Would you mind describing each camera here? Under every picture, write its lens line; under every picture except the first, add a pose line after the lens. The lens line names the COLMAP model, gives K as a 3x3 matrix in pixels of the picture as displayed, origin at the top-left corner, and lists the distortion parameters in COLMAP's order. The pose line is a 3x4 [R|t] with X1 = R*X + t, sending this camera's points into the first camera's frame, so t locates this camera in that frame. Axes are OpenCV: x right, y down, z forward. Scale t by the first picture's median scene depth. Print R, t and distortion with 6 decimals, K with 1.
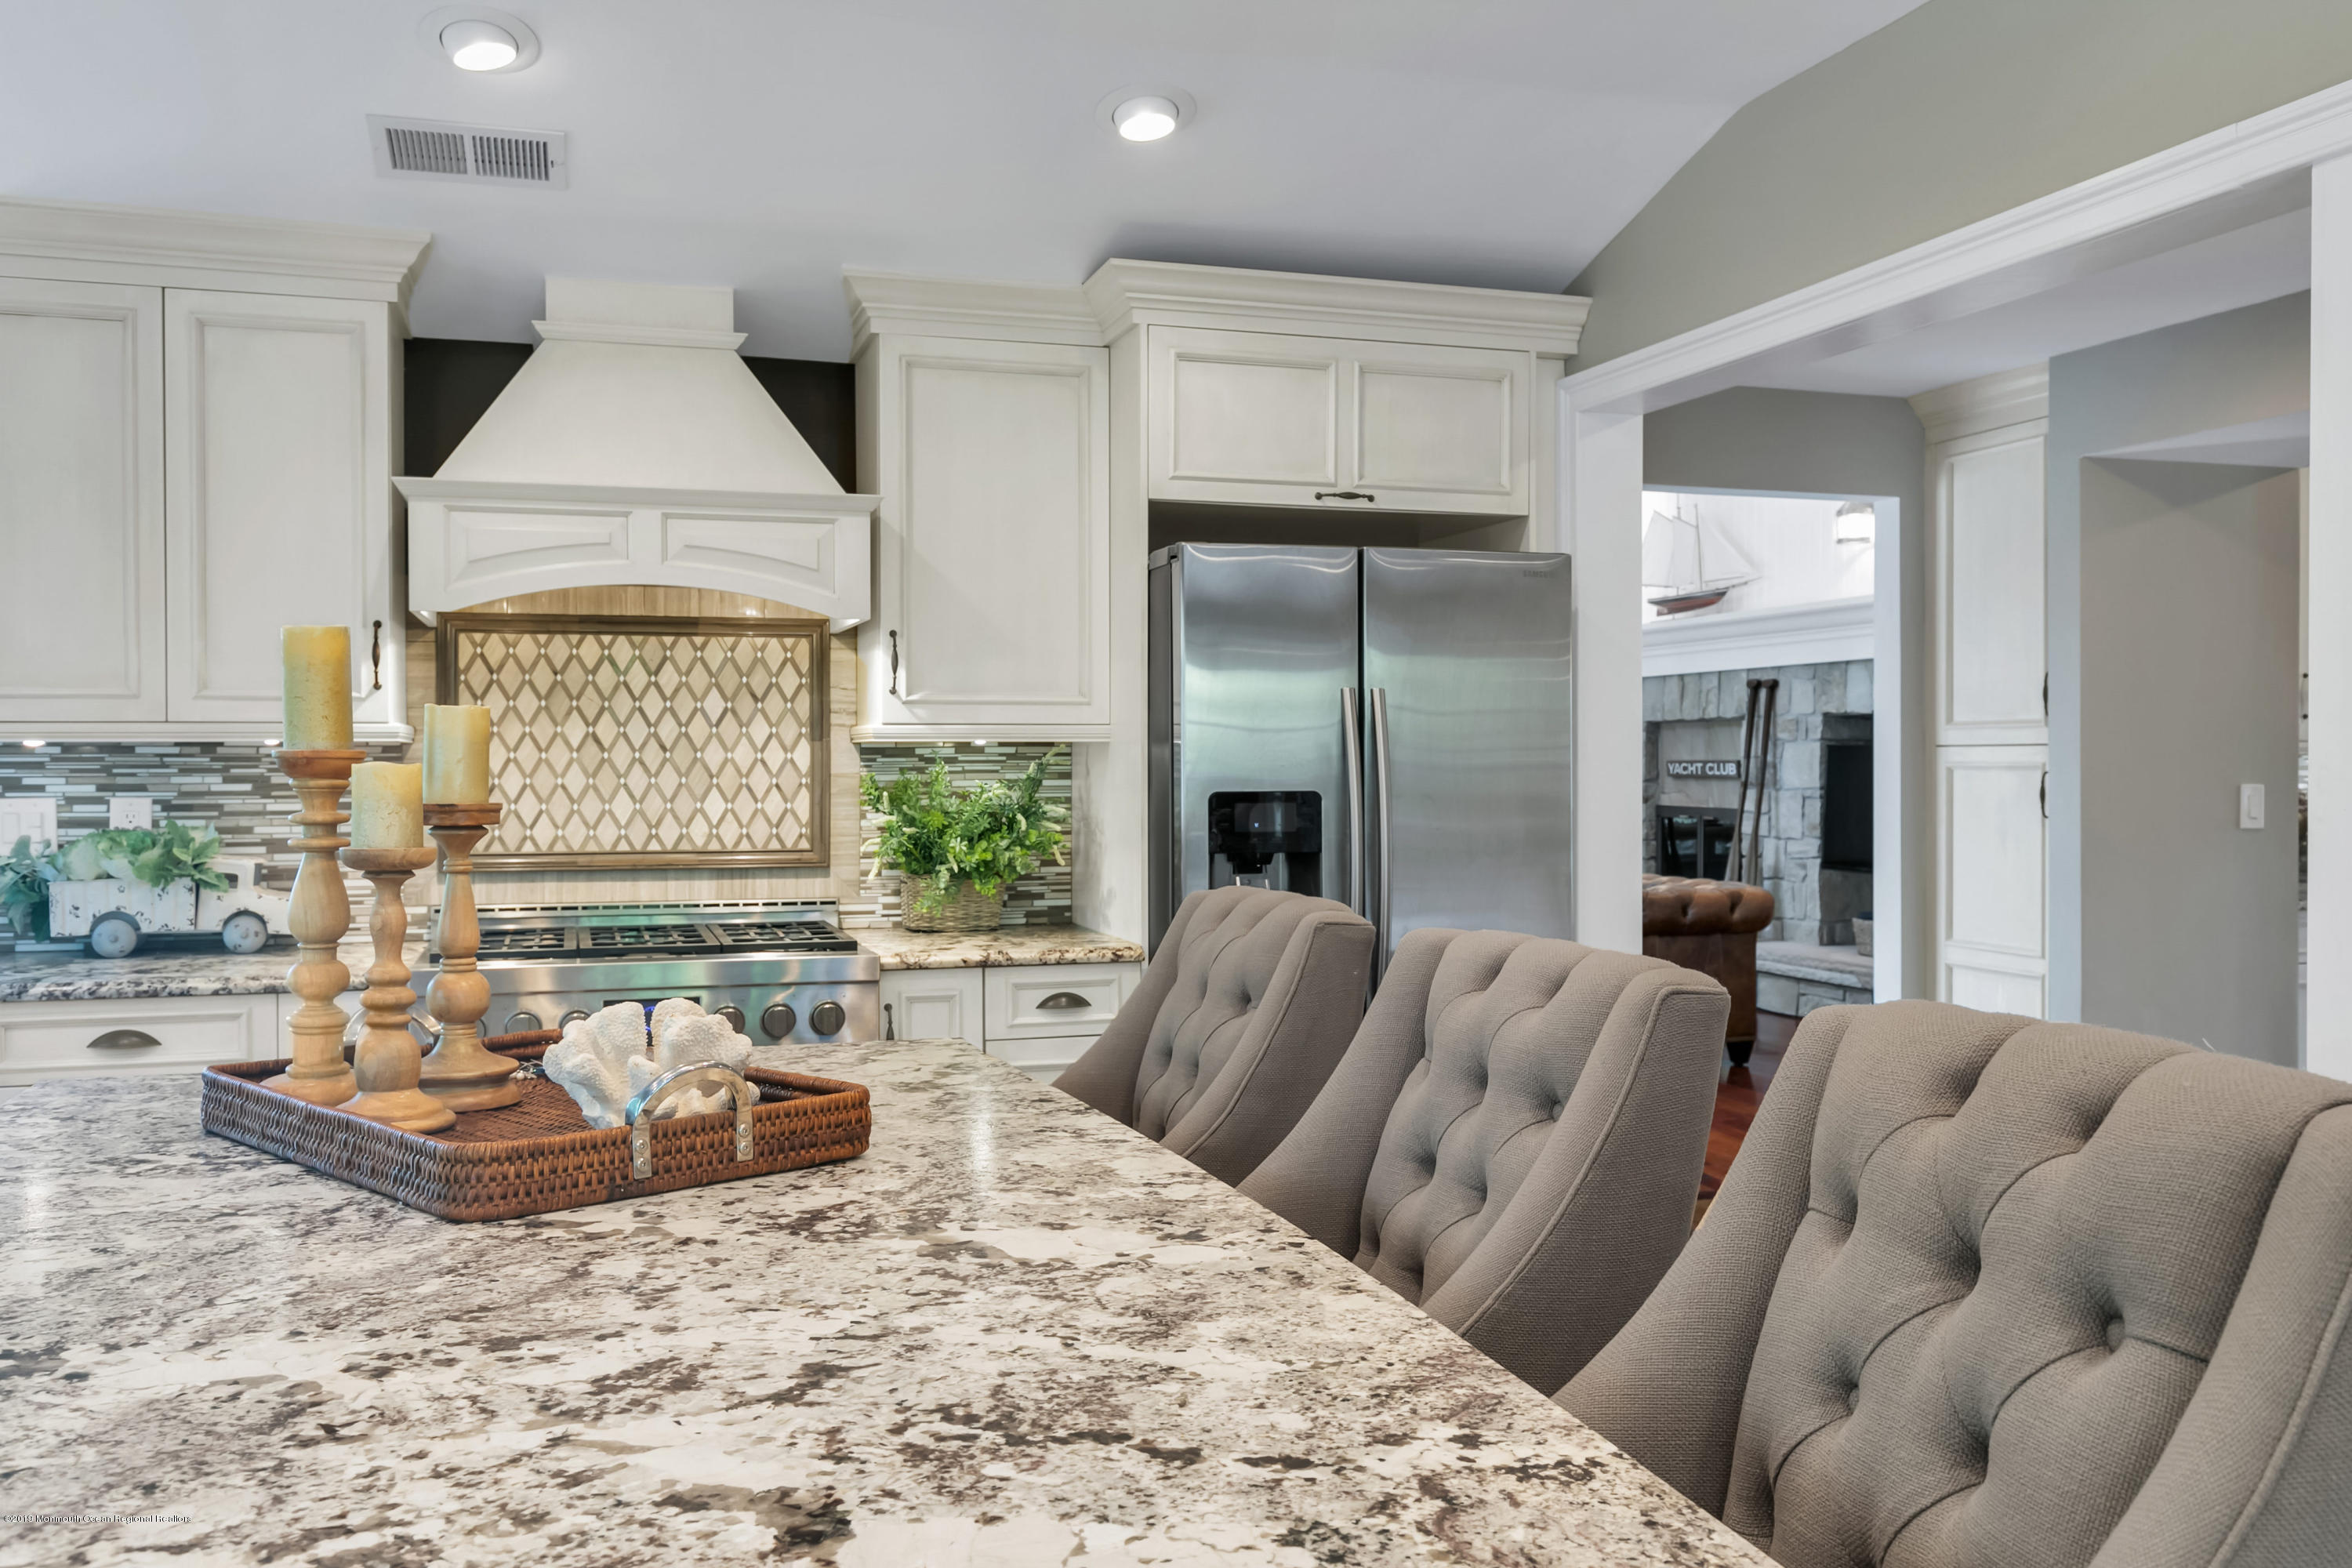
lens RADIAL K [[1862.7, 0, 1176.0], [0, 1862.7, 784.0], [0, 0, 1]] dist [0.004096, -0.000797]
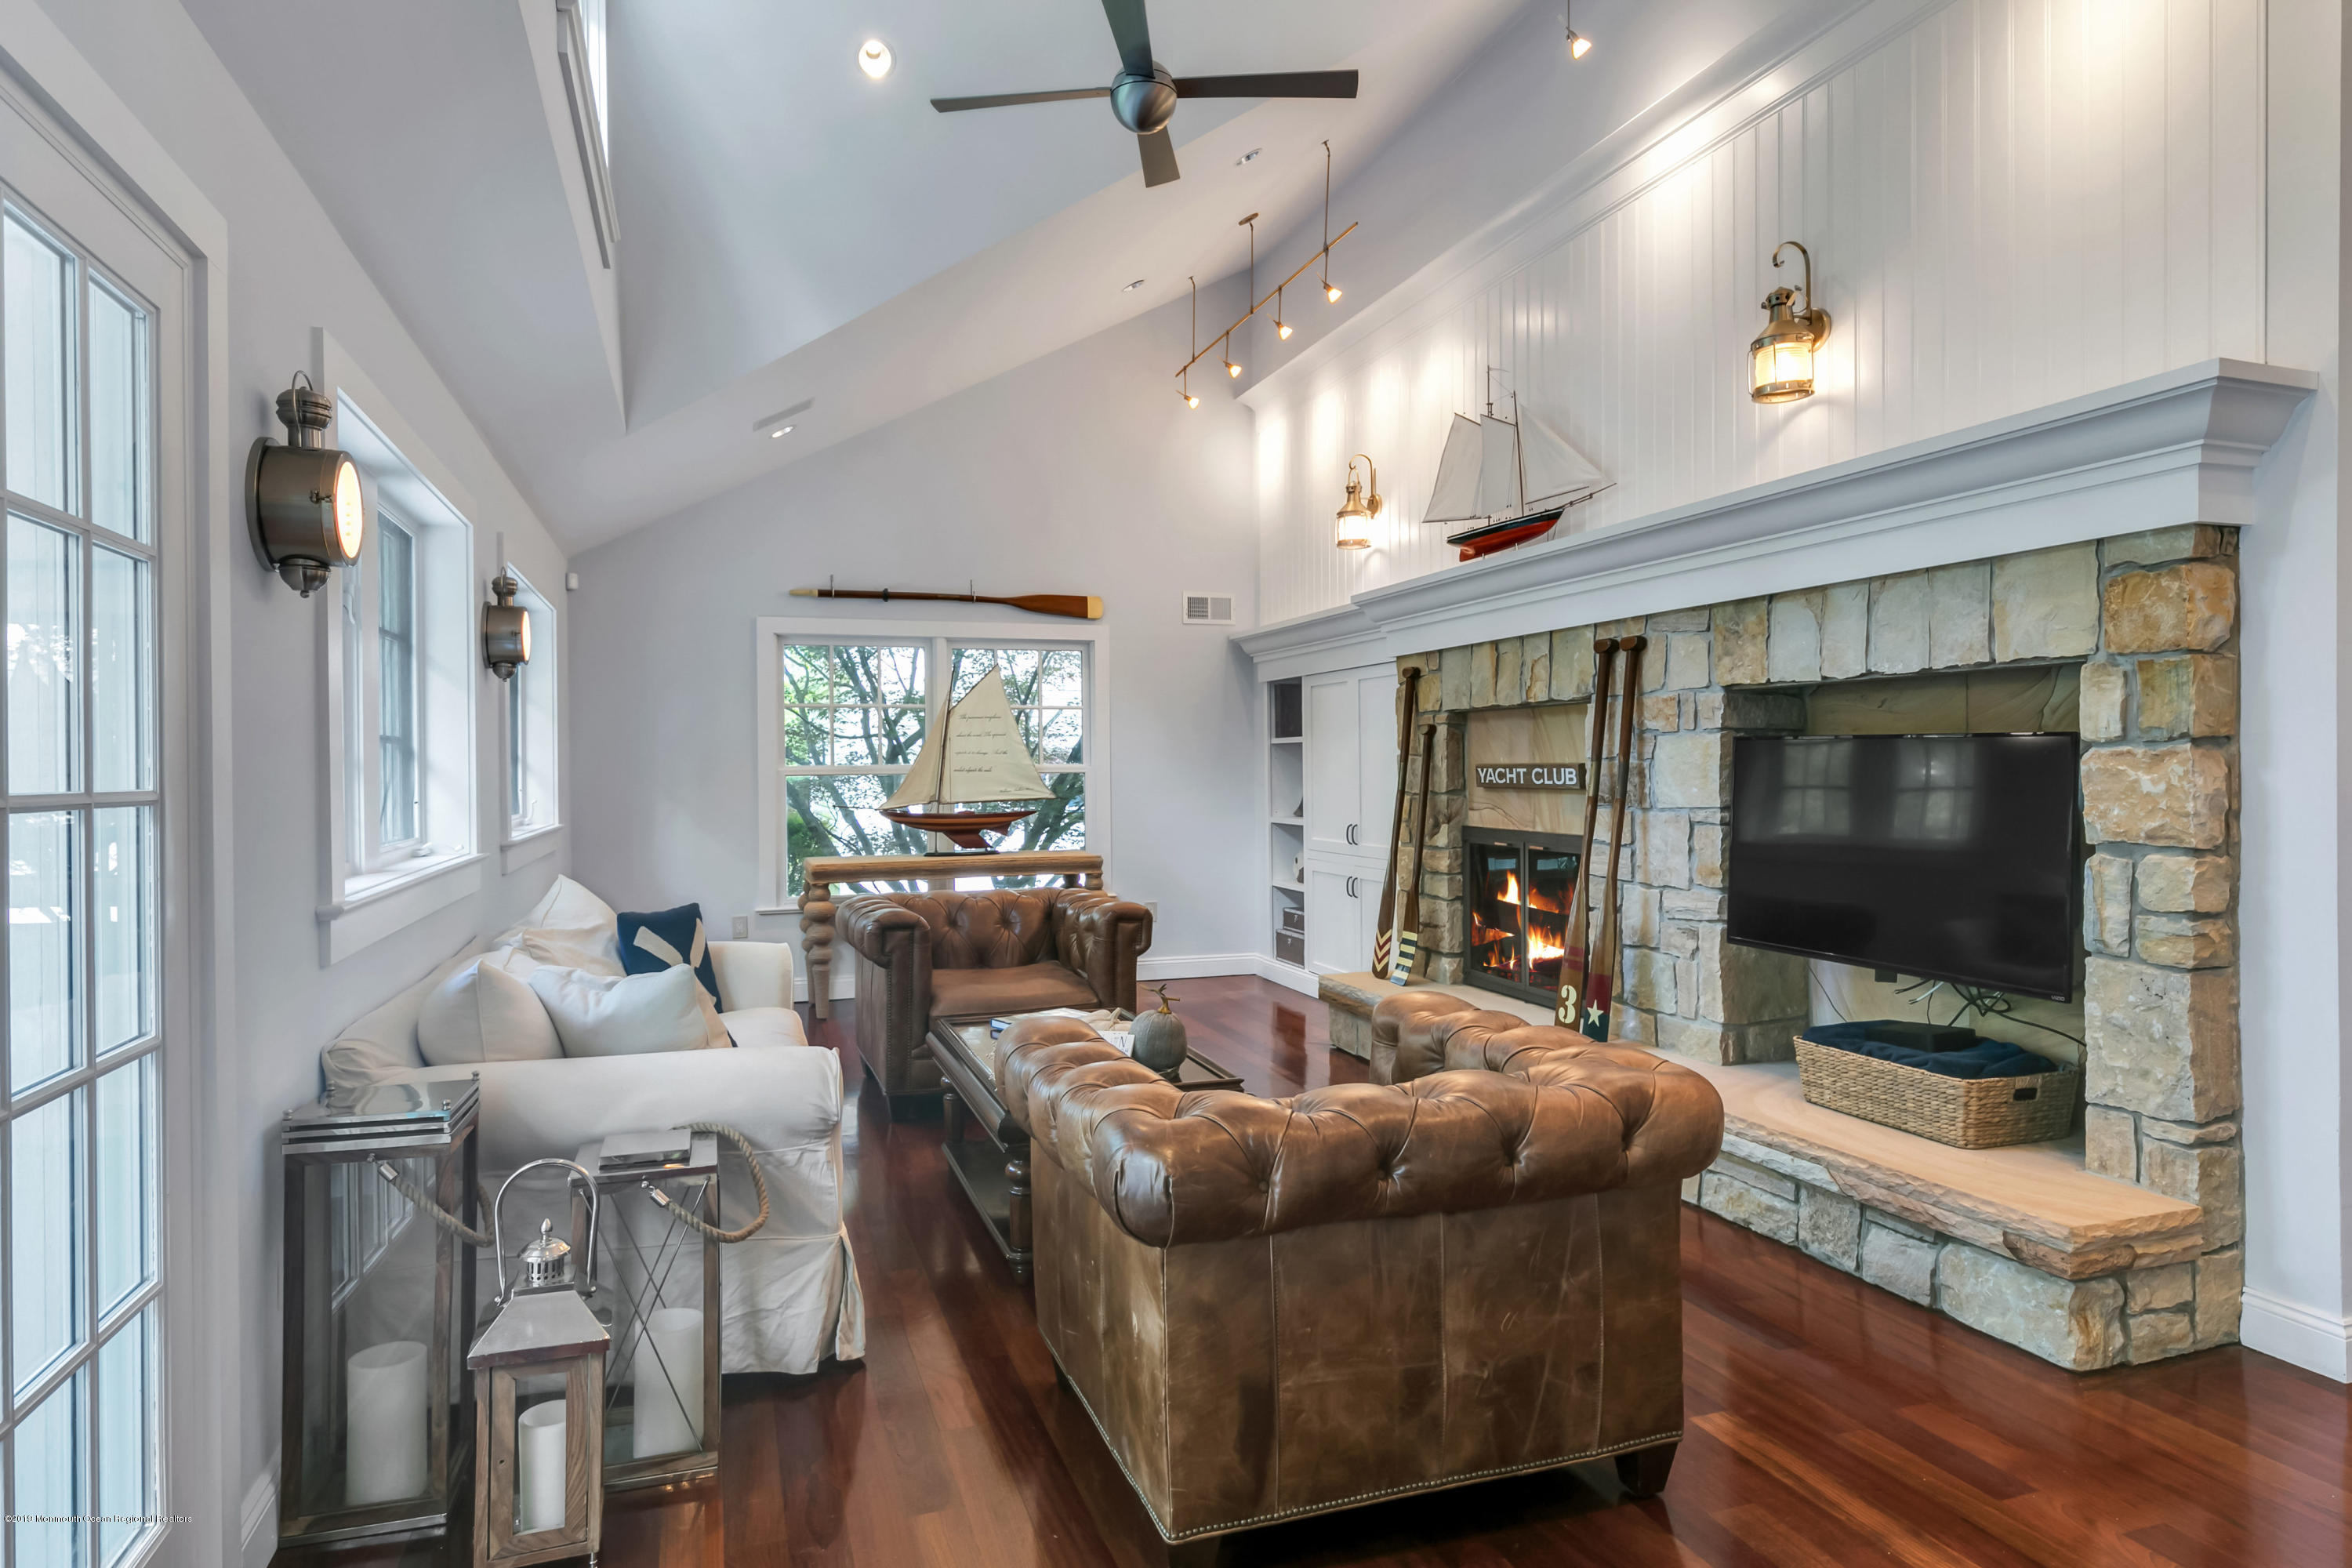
lens RADIAL K [[1320.1, 0, 1176.0], [0, 1320.1, 784.0], [0, 0, 1]] dist [-0.000840, 0.000452]
pose [[0.999580, -0.008482, 0.027727, 0.148751], [0.008432, 0.999963, 0.001919, -0.007787], [-0.027742, -0.001684, 0.999614, 0.550200]]
